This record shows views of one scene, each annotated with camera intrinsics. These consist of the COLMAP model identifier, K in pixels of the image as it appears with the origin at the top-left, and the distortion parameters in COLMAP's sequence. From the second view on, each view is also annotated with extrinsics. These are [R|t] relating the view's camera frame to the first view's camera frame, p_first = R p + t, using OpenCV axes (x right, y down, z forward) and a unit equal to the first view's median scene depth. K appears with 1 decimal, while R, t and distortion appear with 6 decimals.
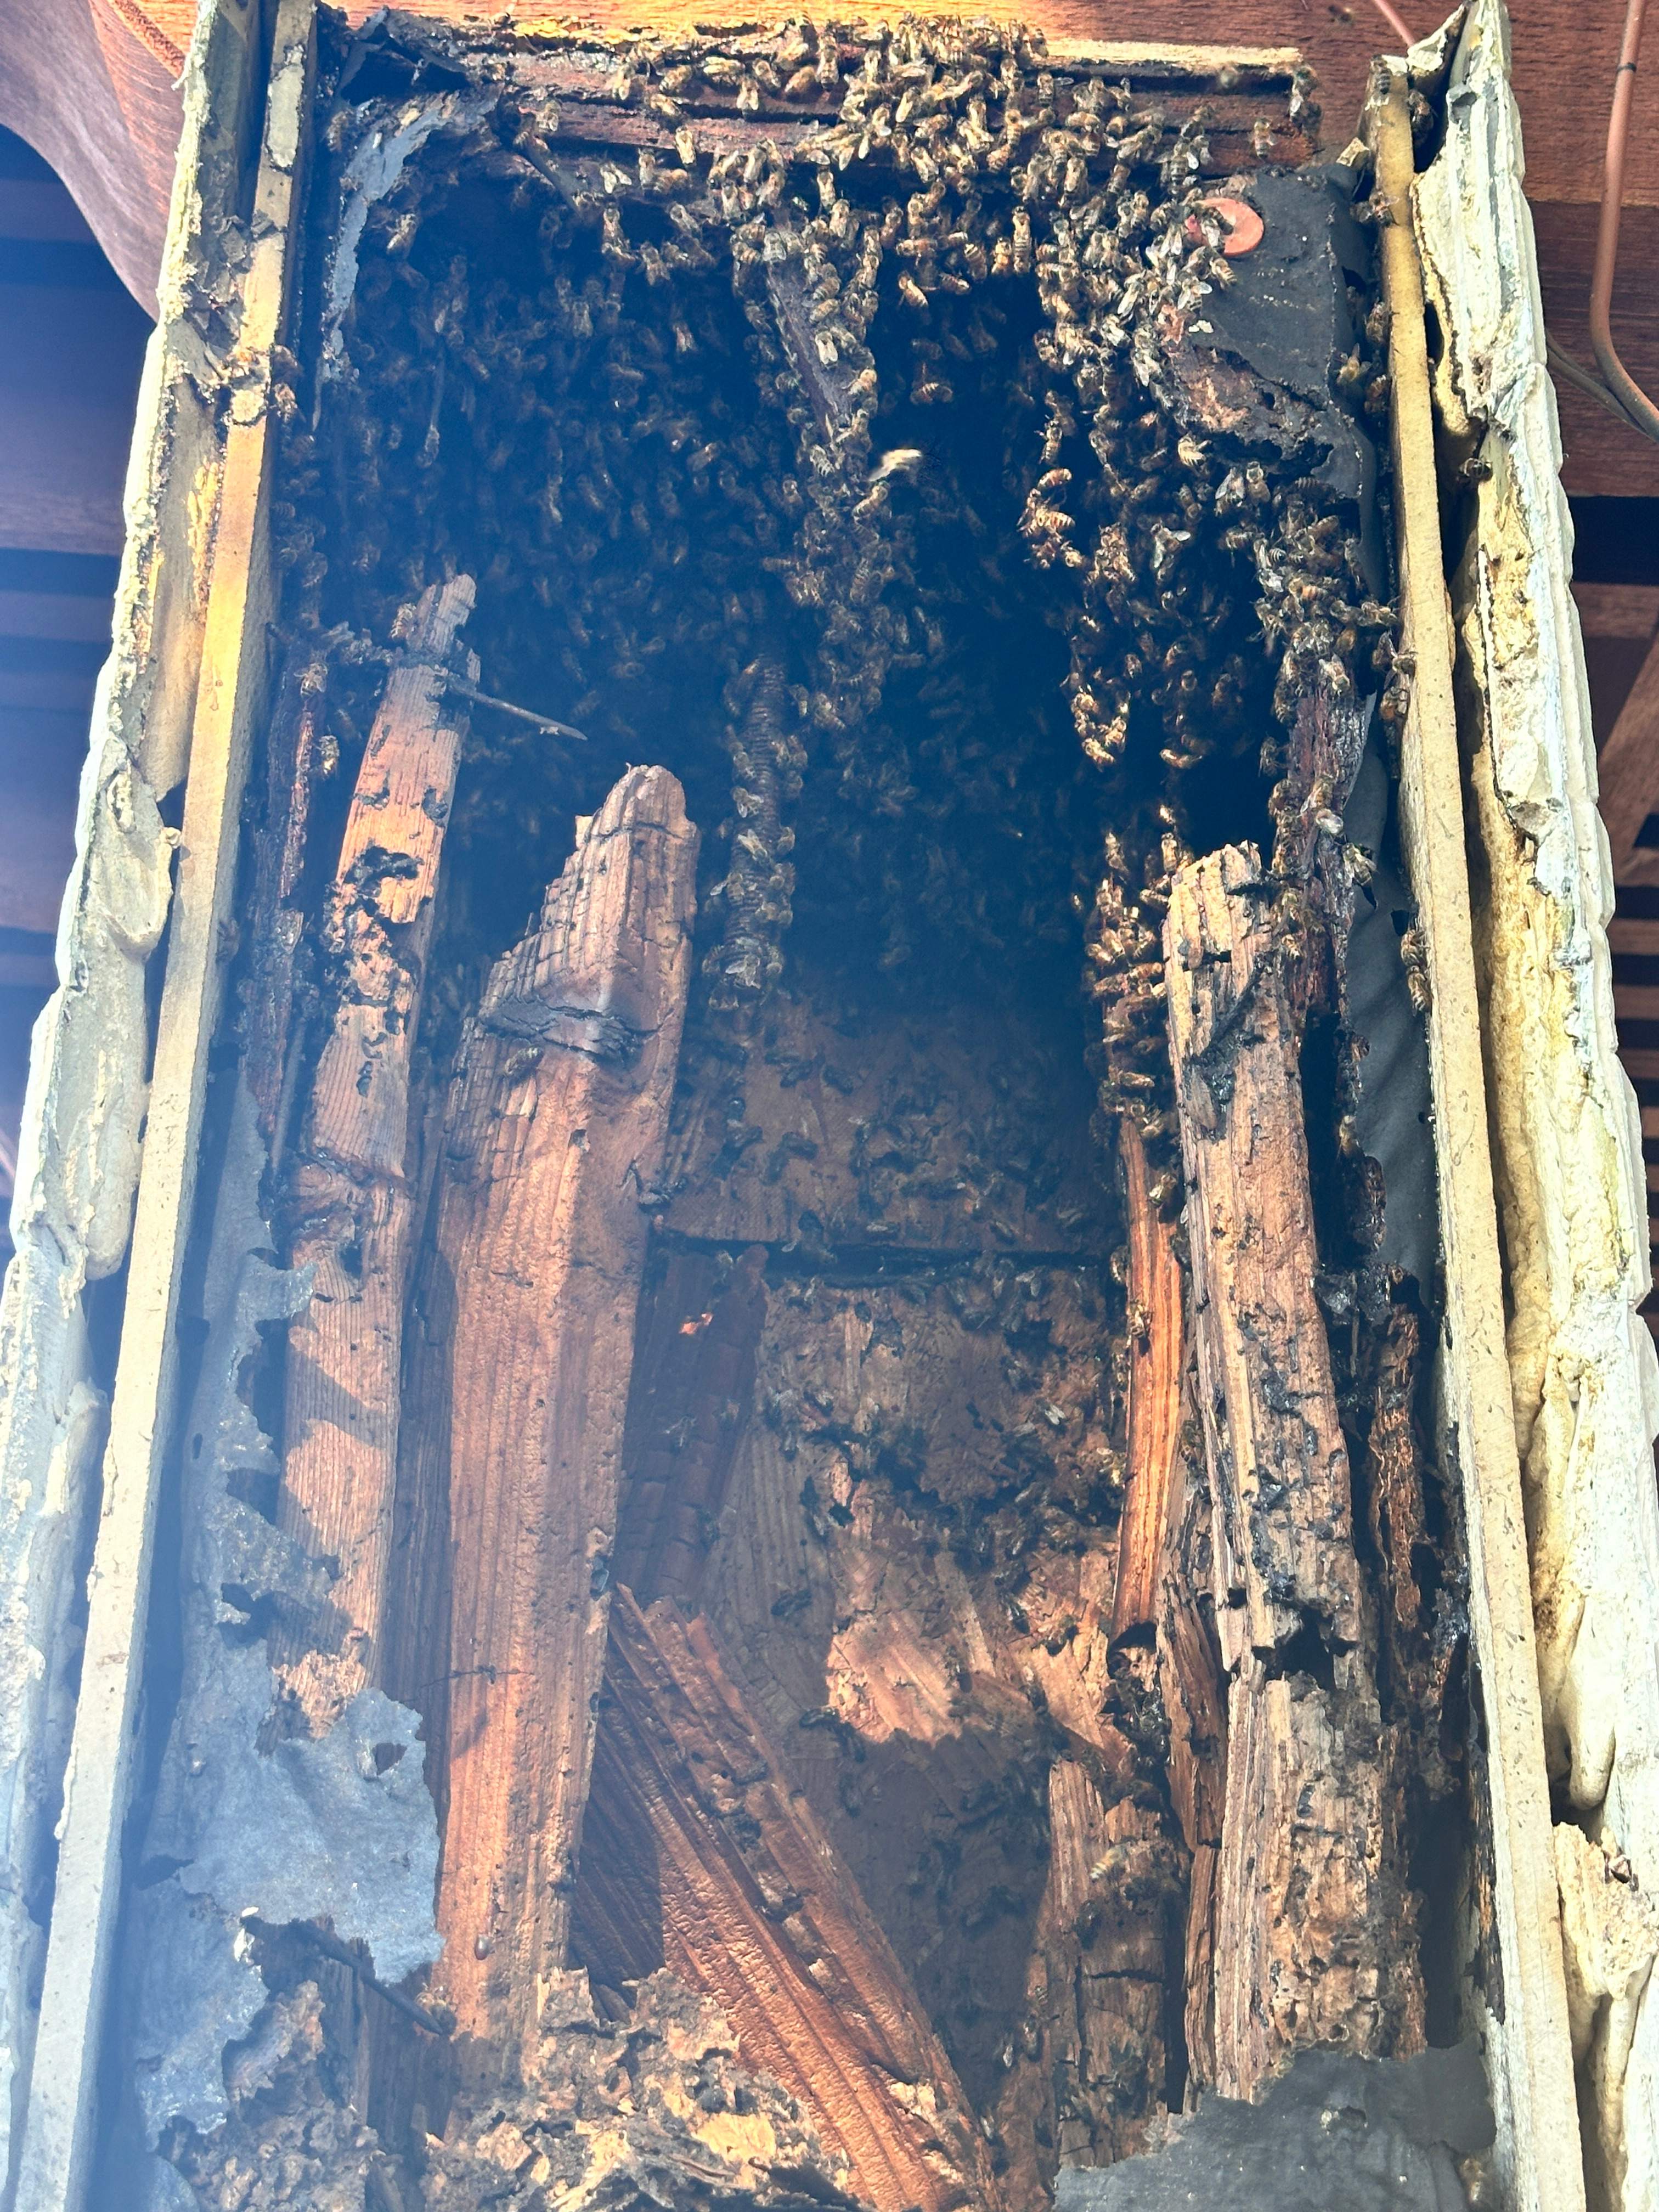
lens RADIAL K [[3540.1, 0, 822.2], [0, 3540.1, 1108.7], [0, 0, 1]] dist [0.013137, 0.000000]
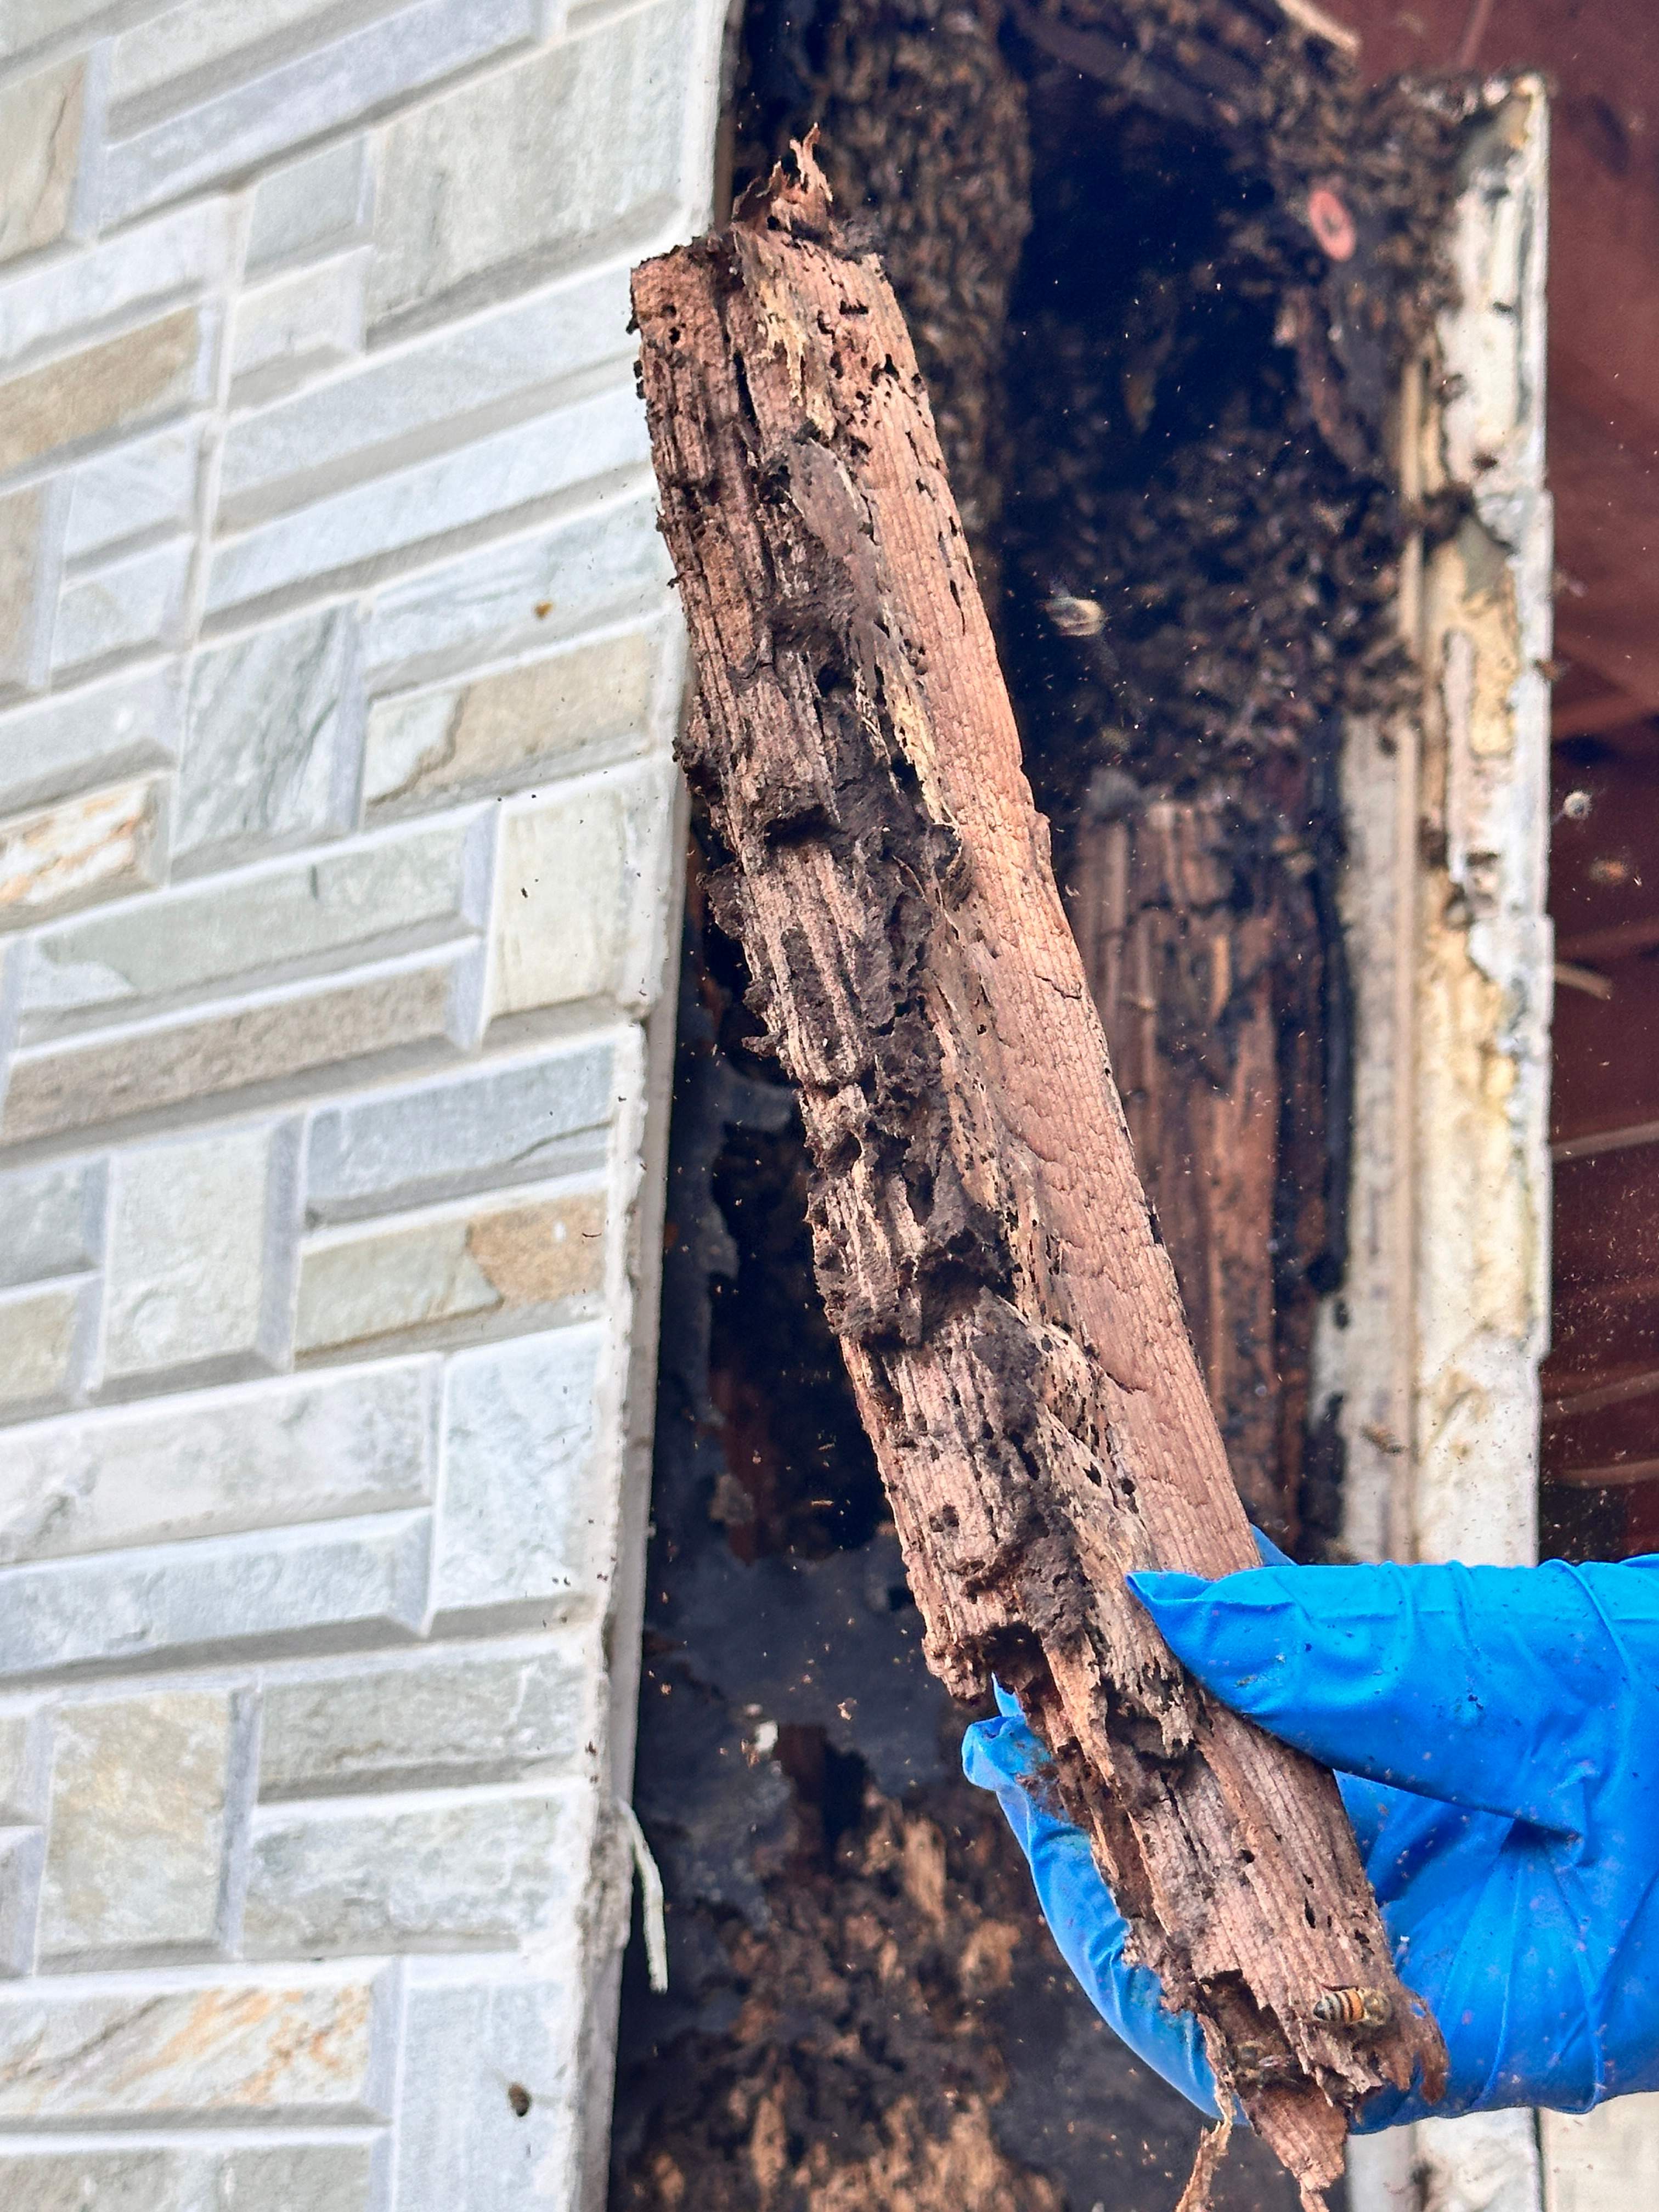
lens RADIAL K [[4116.5, 0, 864.6], [0, 4116.5, 1148.1], [0, 0, 1]] dist [0.024265, 0.000000]
pose [[0.708900, 0.222230, 0.669384, -0.932124], [-0.372573, 0.923834, 0.087861, -0.054316], [-0.598875, -0.311679, 0.737703, 0.079030]]
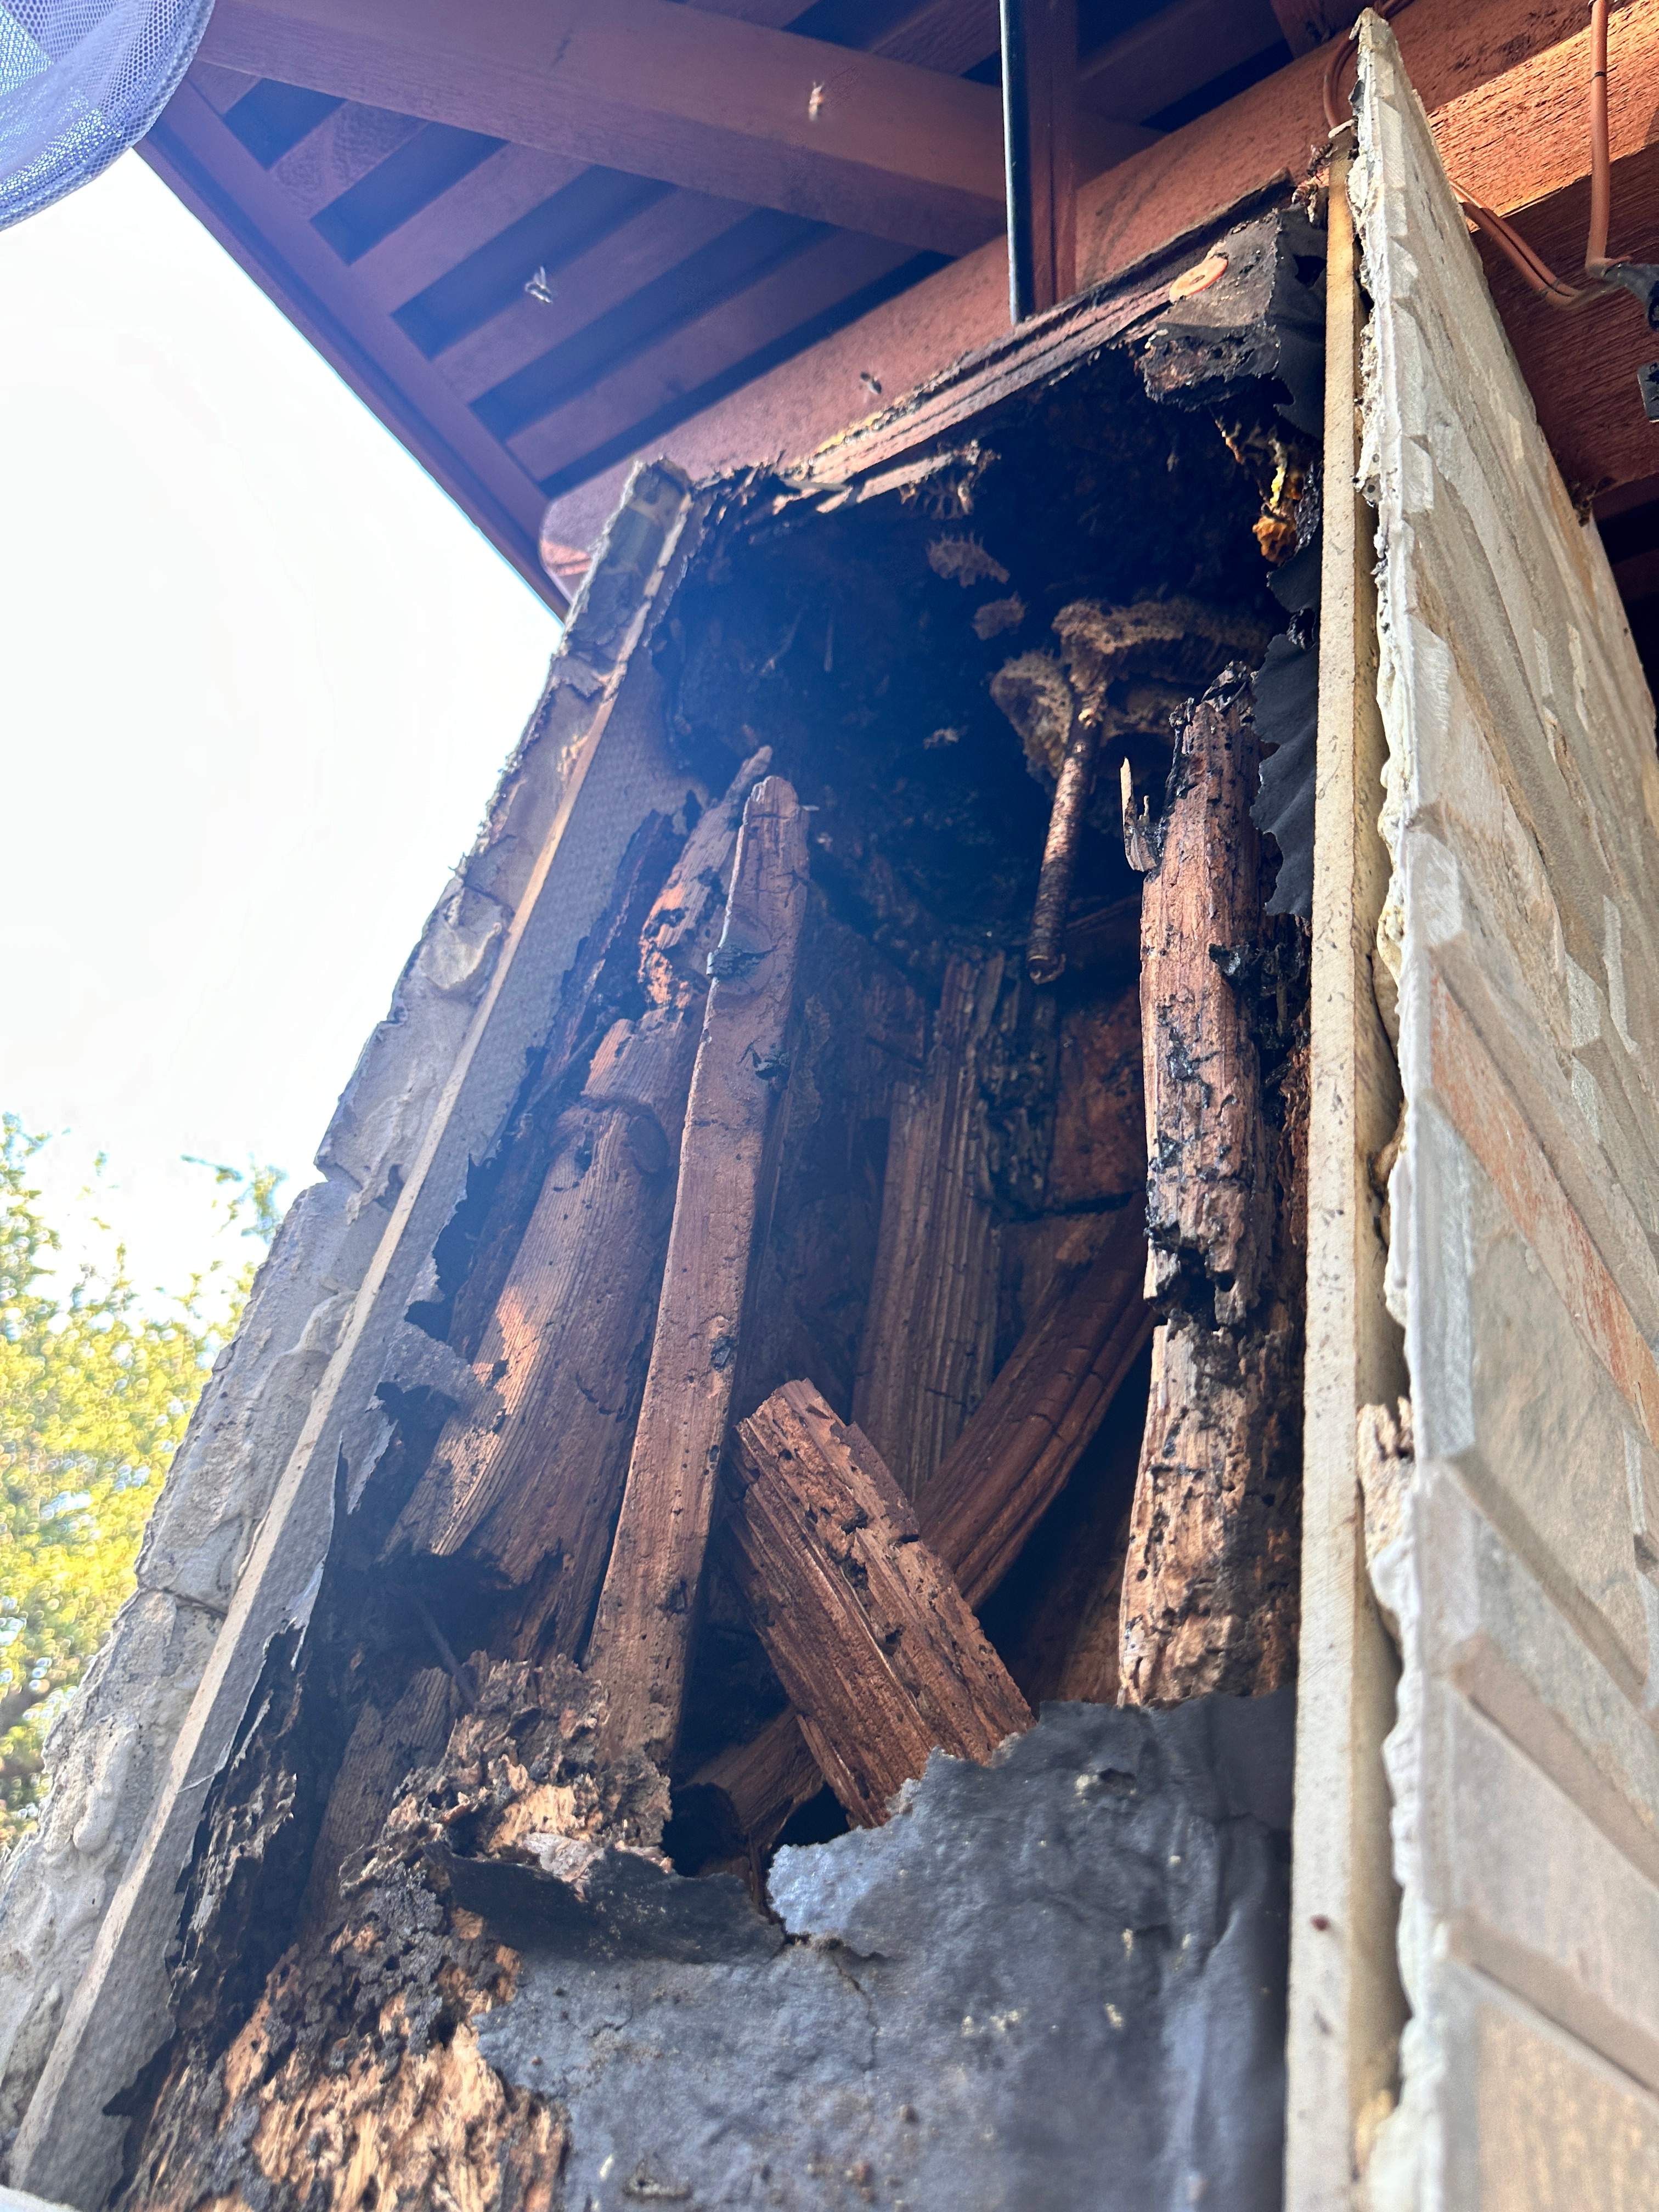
lens RADIAL K [[1601.2, 0, 824.9], [0, 1601.2, 1102.6], [0, 0, 1]] dist [0.029995, -0.068933]
pose [[0.761720, -0.265286, -0.591106, 0.332970], [0.147510, 0.959380, -0.240480, 0.193952], [0.630891, 0.095985, 0.769911, 0.595305]]
